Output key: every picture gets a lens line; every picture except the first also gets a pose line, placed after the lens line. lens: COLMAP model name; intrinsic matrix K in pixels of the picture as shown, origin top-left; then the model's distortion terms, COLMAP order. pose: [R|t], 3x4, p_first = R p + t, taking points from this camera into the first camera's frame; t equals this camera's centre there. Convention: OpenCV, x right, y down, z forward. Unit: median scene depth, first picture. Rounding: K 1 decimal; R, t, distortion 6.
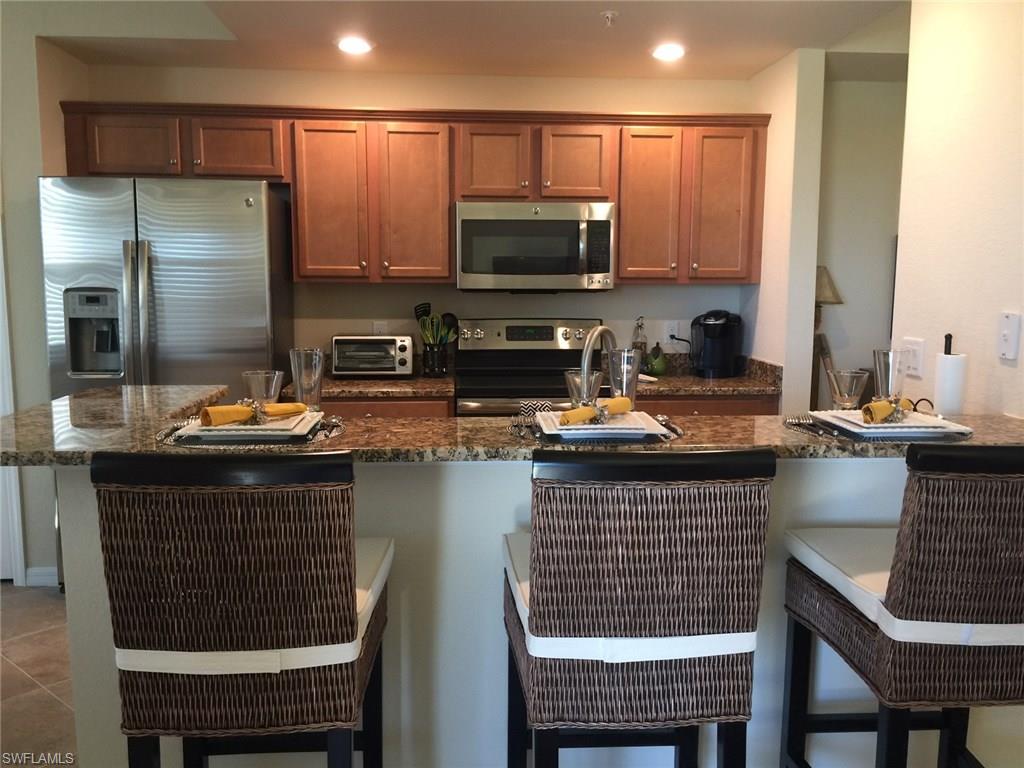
lens RADIAL K [[877.9, 0, 512.0], [0, 877.9, 384.0], [0, 0, 1]] dist [0.032634, -0.008979]
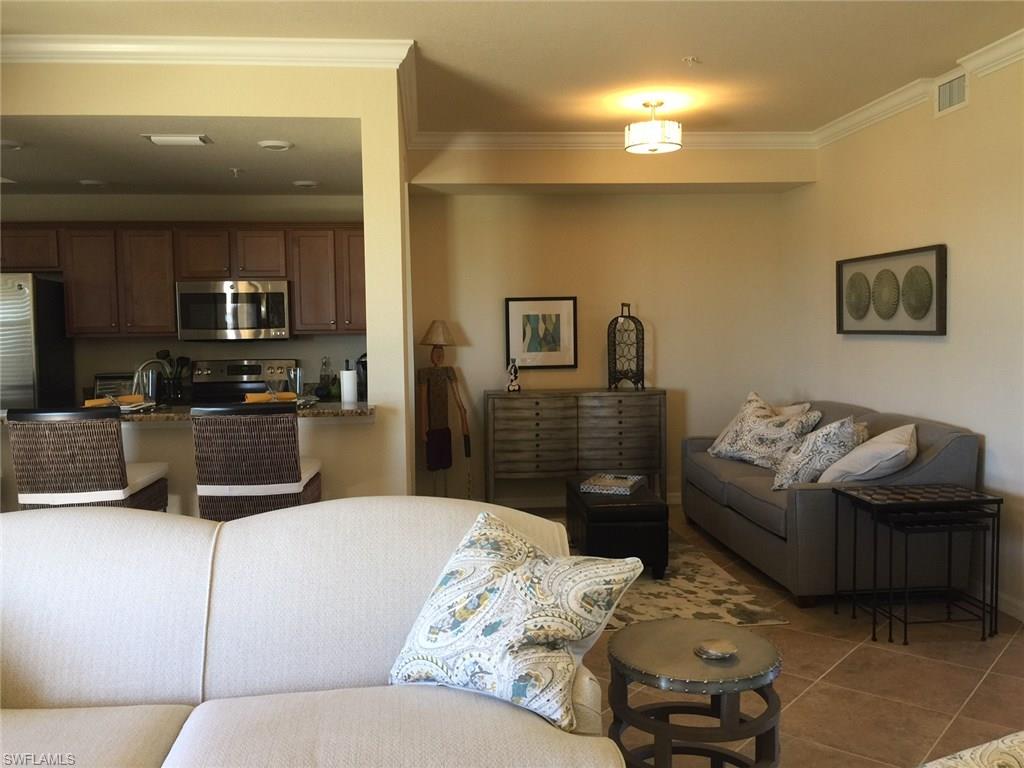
lens RADIAL K [[877.9, 0, 512.0], [0, 877.9, 384.0], [0, 0, 1]] dist [0.032634, -0.008979]
pose [[0.999791, -0.020089, 0.003791, 0.466771], [0.020277, 0.998083, -0.058477, 0.061104], [-0.002609, 0.058542, 0.998282, -0.460649]]
